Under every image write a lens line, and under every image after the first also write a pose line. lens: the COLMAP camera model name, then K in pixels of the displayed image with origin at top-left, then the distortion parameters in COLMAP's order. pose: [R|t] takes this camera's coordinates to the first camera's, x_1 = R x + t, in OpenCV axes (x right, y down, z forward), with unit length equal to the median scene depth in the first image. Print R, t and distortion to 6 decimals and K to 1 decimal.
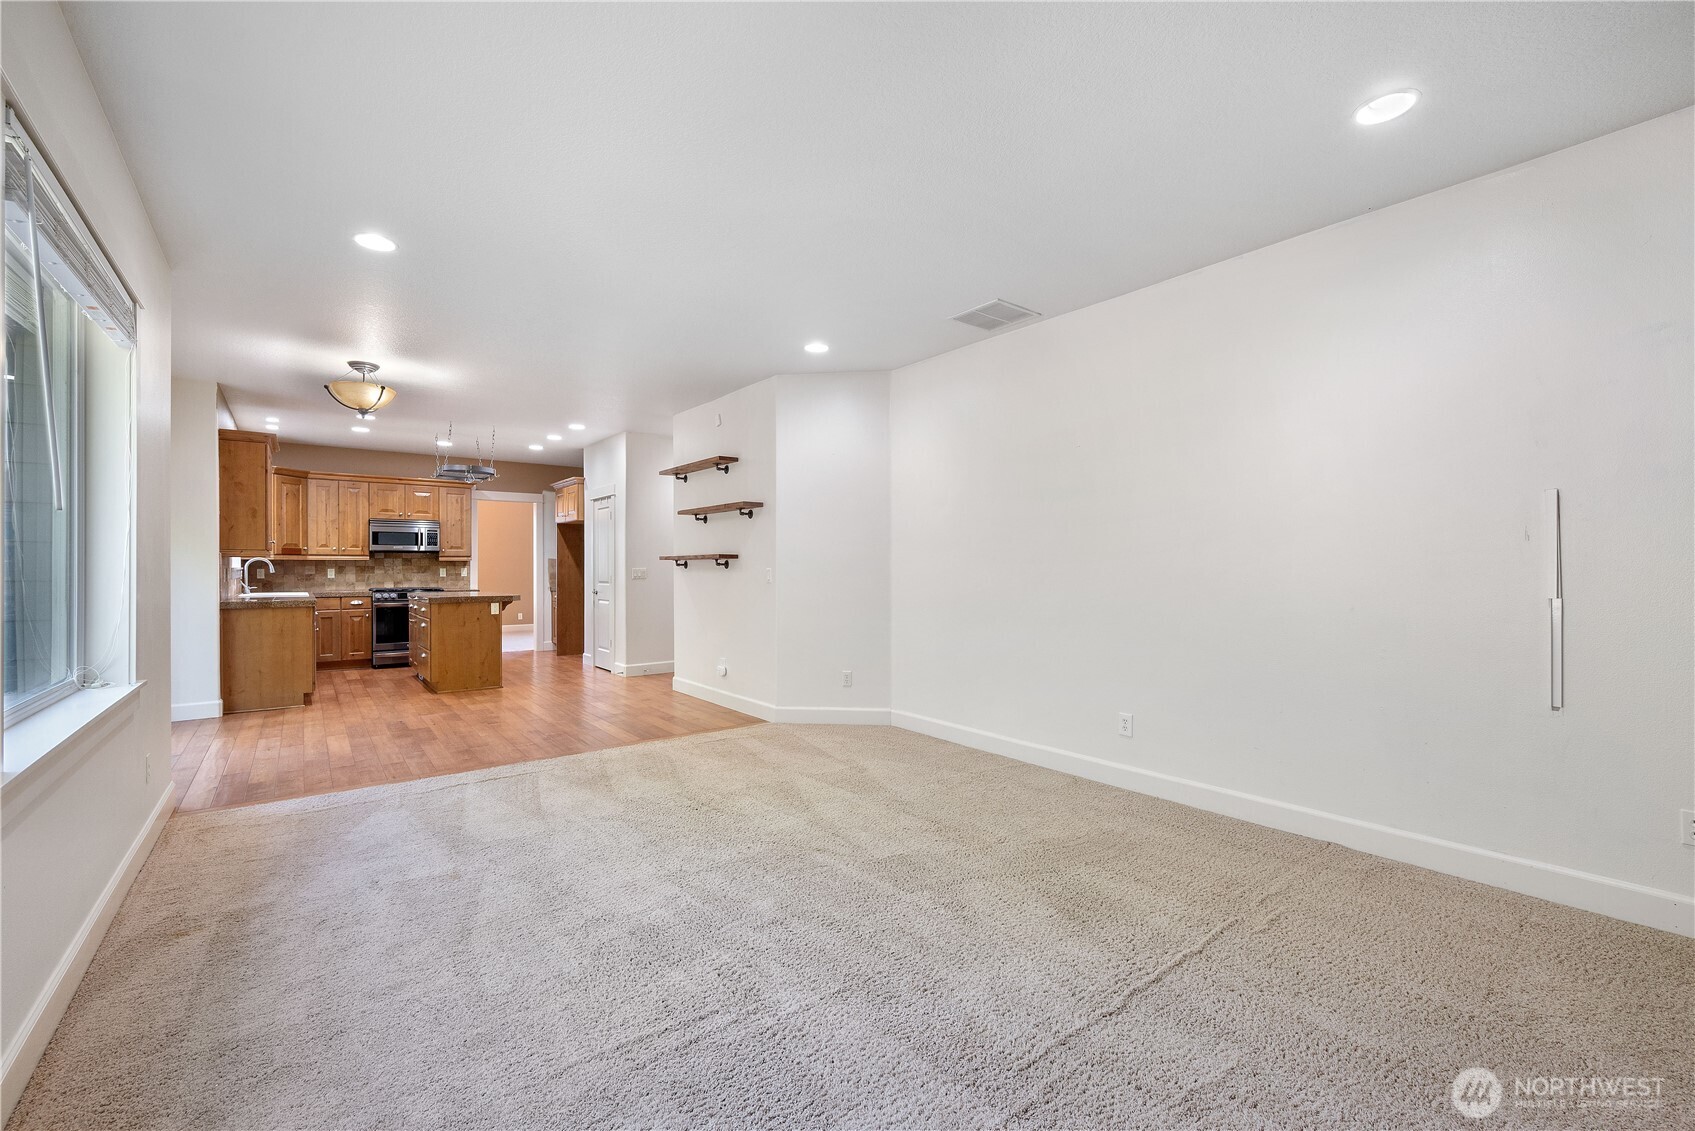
lens RADIAL K [[709.7, 0, 849.8], [0, 709.7, 565.0], [0, 0, 1]] dist [-0.000602, 0.000096]
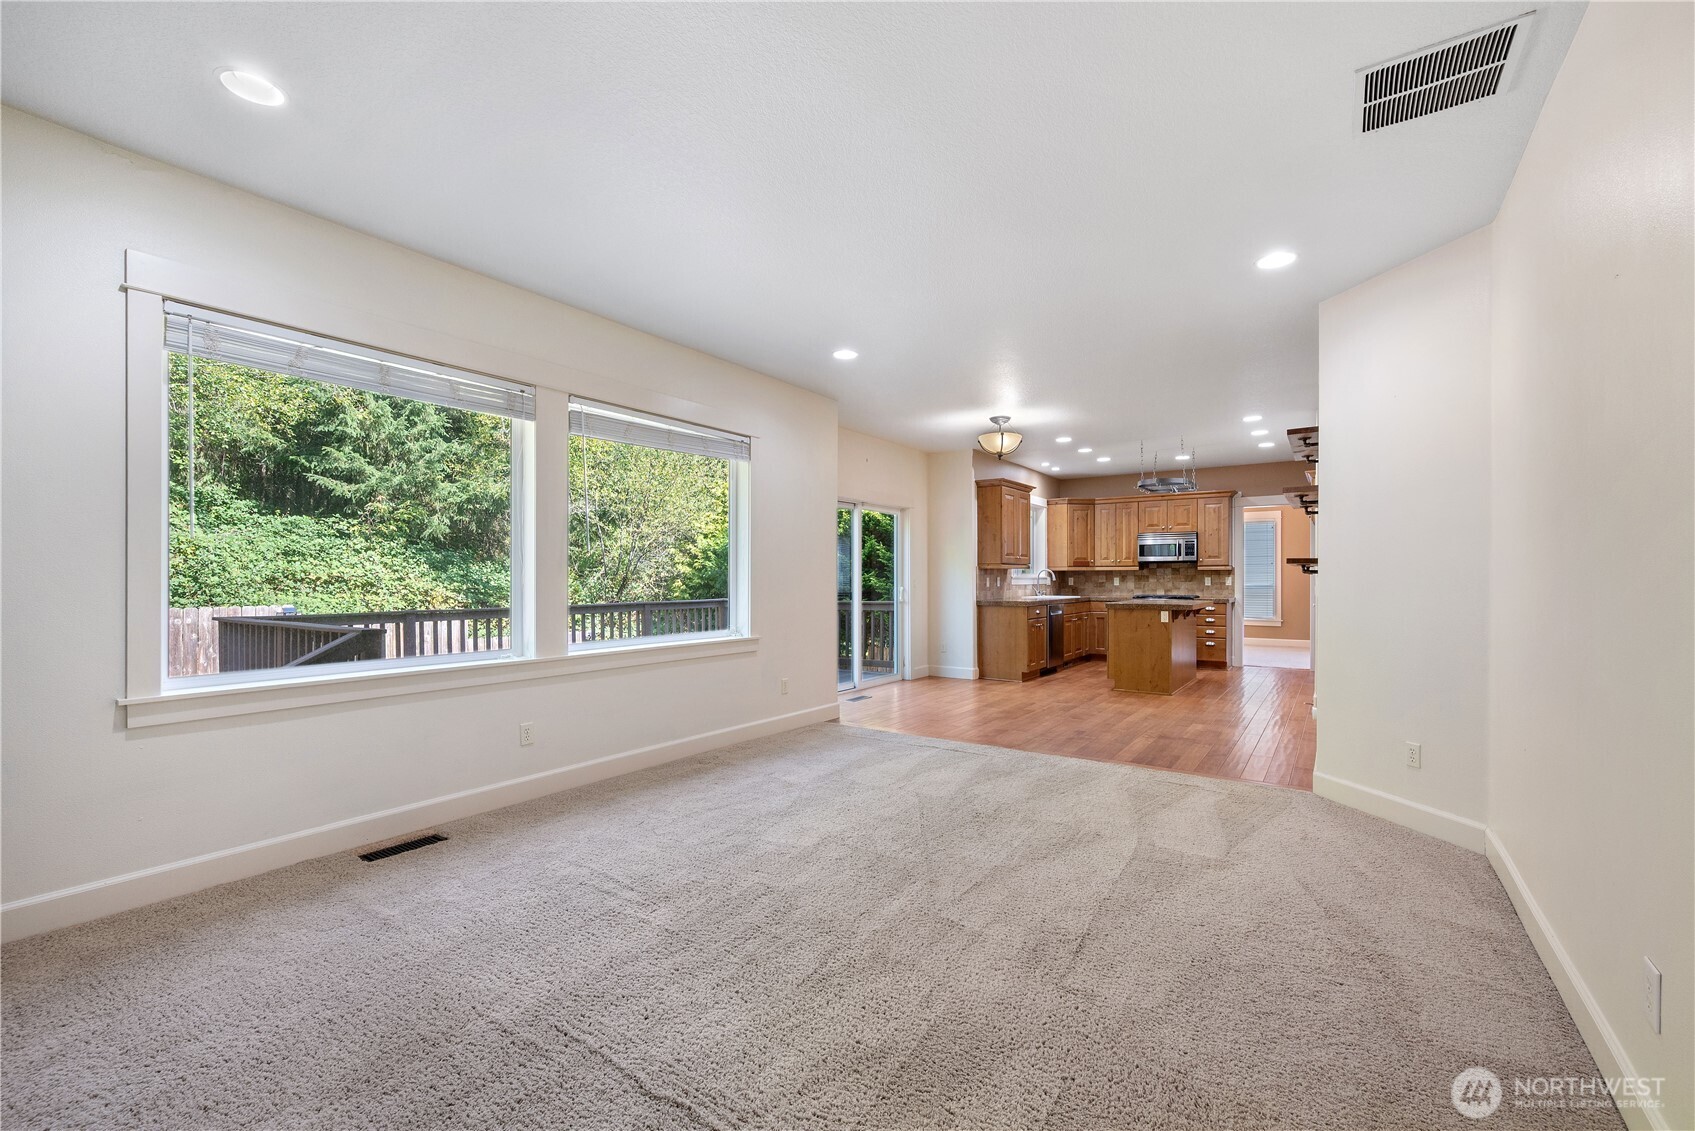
lens RADIAL K [[709.7, 0, 843.5], [0, 709.7, 579.9], [0, 0, 1]] dist [-0.000602, 0.000096]
pose [[0.281694, 0.003586, -0.959498, 0.315971], [0.003509, 0.999982, 0.004768, 0.002049], [0.959498, -0.004710, 0.281677, 0.248213]]
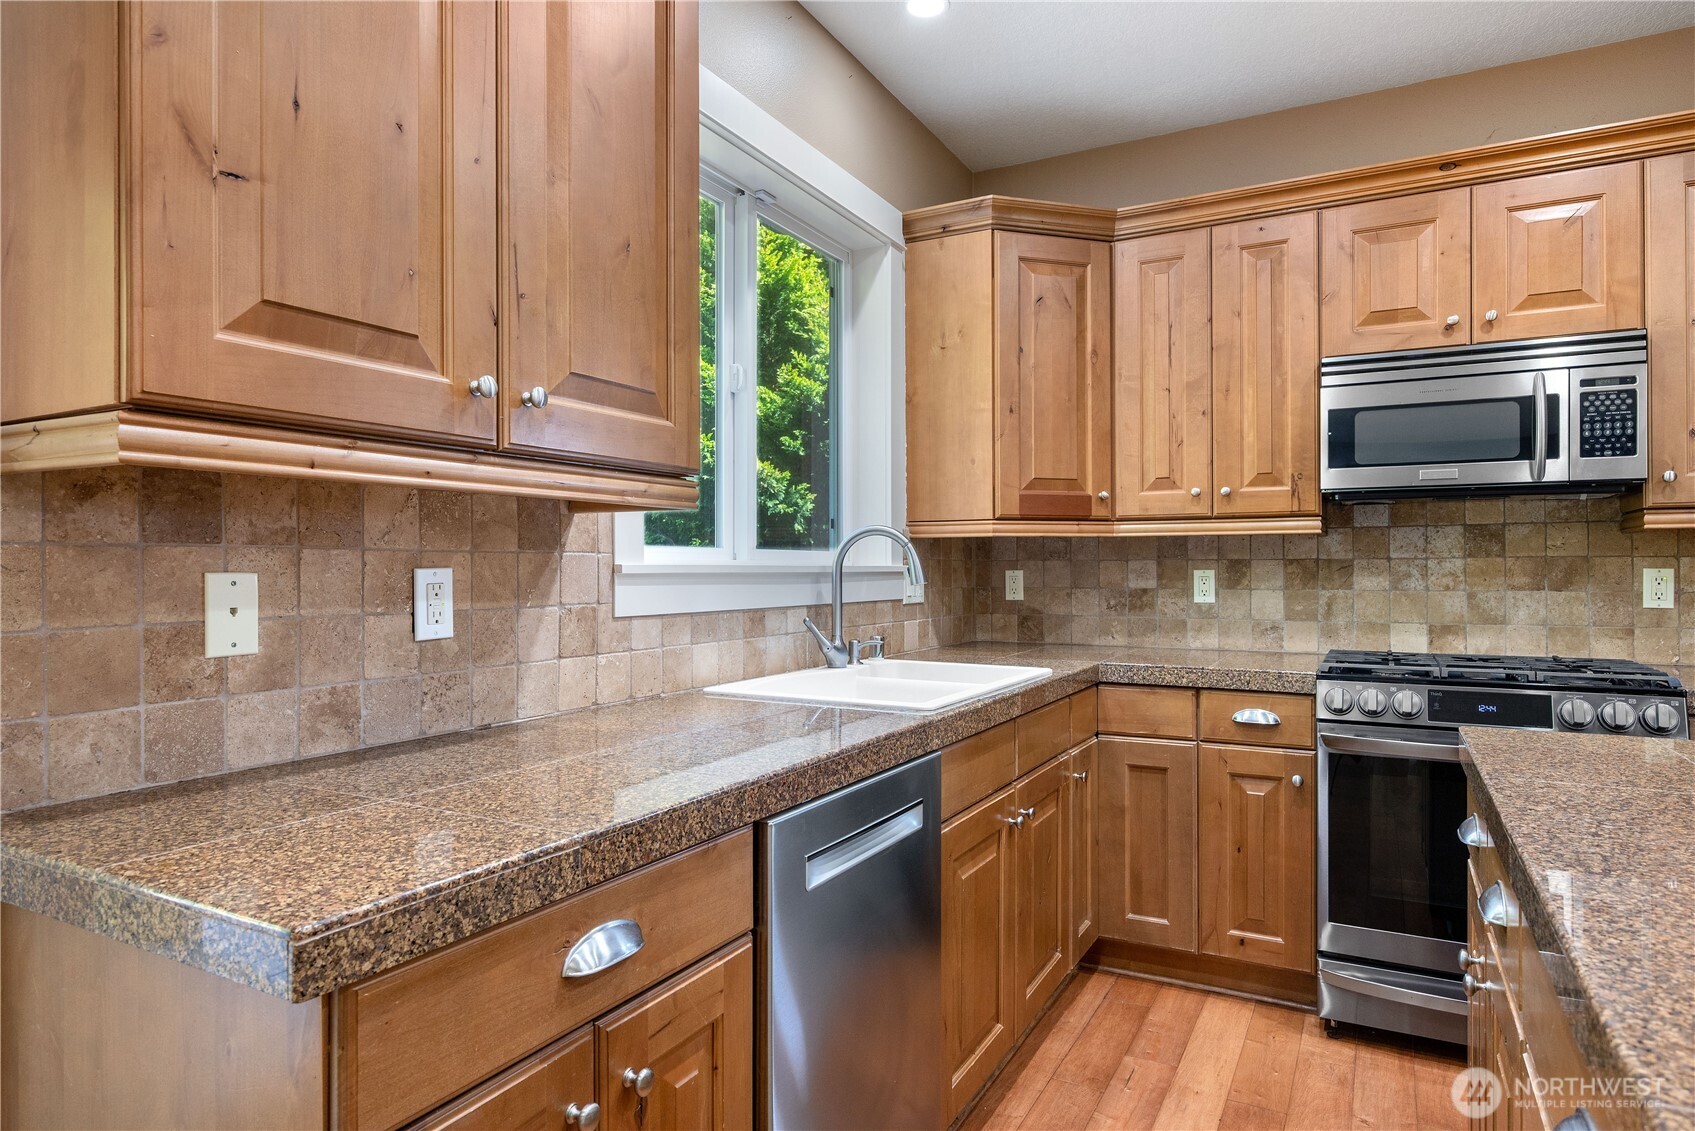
lens RADIAL K [[985.6, 0, 849.0], [0, 985.6, 570.2], [0, 0, 1]] dist [-0.001241, -0.000444]
pose [[0.402366, 0.001731, -0.915477, -0.486476], [0.003231, 0.999989, 0.003312, 0.004280], [0.915473, -0.004291, 0.402356, 0.801303]]
